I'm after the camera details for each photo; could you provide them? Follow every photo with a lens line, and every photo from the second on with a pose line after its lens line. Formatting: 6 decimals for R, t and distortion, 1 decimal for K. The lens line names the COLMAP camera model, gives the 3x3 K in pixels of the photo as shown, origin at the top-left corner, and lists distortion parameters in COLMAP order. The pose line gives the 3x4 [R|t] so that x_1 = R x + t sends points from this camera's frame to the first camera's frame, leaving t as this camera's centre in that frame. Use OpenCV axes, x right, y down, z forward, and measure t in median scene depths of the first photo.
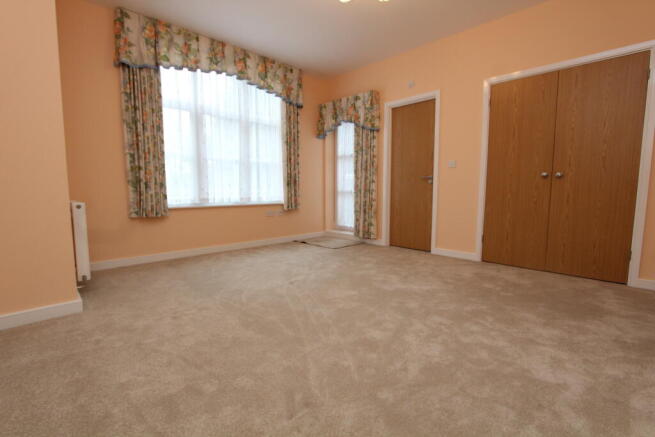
lens RADIAL K [[306.6, 0, 327.5], [0, 306.6, 218.5], [0, 0, 1]] dist [0.000973, -0.000019]
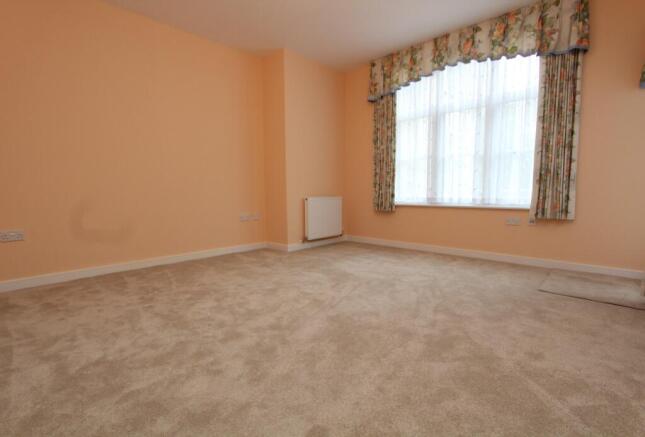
lens RADIAL K [[304.9, 0, 322.5], [0, 304.9, 218.5], [0, 0, 1]] dist [0.000290, 0.000117]
pose [[0.041832, 0.093827, -0.994709, 0.617031], [-0.087402, 0.992108, 0.089906, -0.058000], [0.995294, 0.083179, 0.049702, 0.599714]]
